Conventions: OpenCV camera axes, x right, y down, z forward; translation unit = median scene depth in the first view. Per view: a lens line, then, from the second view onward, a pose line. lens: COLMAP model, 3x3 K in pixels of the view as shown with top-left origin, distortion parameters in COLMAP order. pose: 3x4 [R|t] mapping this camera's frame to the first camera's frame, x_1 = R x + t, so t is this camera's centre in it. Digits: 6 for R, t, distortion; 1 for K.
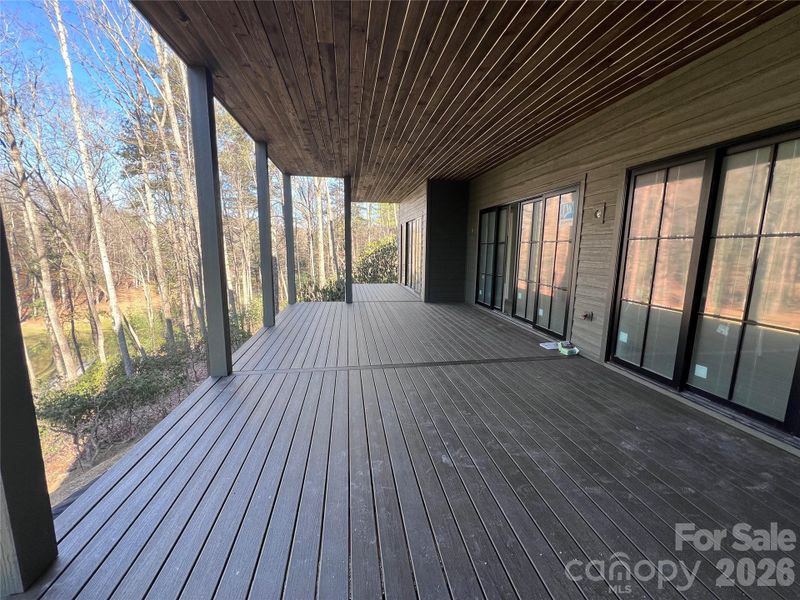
lens RADIAL K [[322.6, 0, 400.9], [0, 322.6, 299.2], [0, 0, 1]] dist [0.000456, -0.000125]
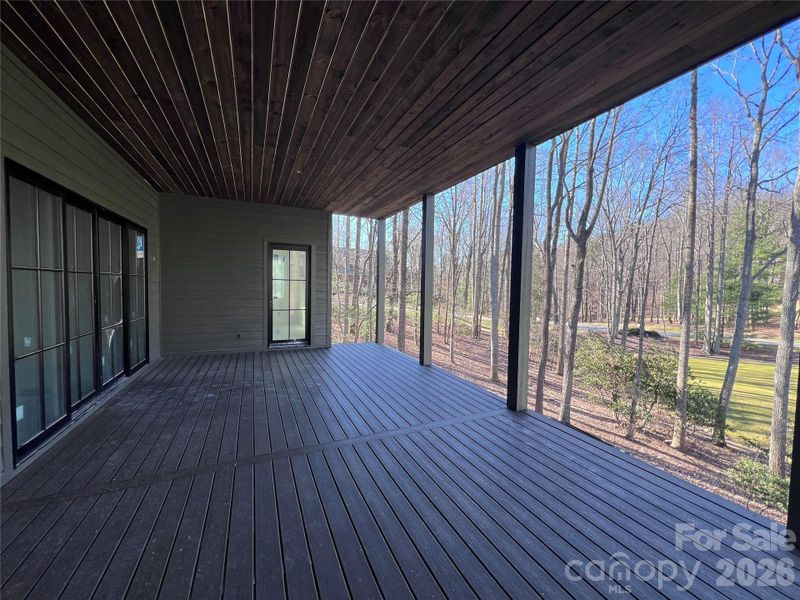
lens RADIAL K [[322.6, 0, 396.0], [0, 322.6, 302.4], [0, 0, 1]] dist [0.000456, -0.000125]
pose [[-0.967904, -0.015605, -0.250835, 0.073218], [-0.067989, 0.977114, 0.201560, -0.195869], [0.241949, 0.212145, -0.946813, 1.181566]]
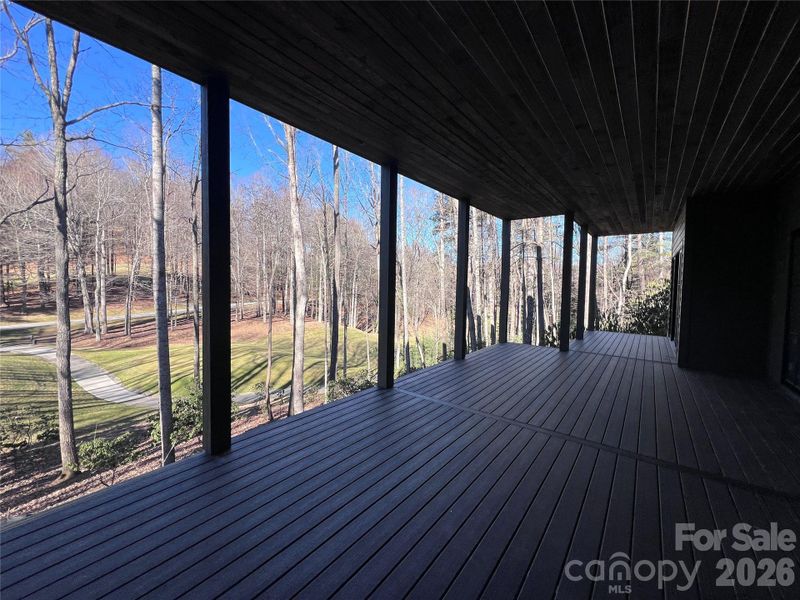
lens RADIAL K [[322.6, 0, 397.4], [0, 322.6, 295.4], [0, 0, 1]] dist [0.000456, -0.000125]
pose [[0.673360, 0.027068, -0.738819, 0.261080], [-0.124471, 0.989215, -0.077200, -0.019129], [0.728762, 0.143945, 0.669467, 0.083291]]
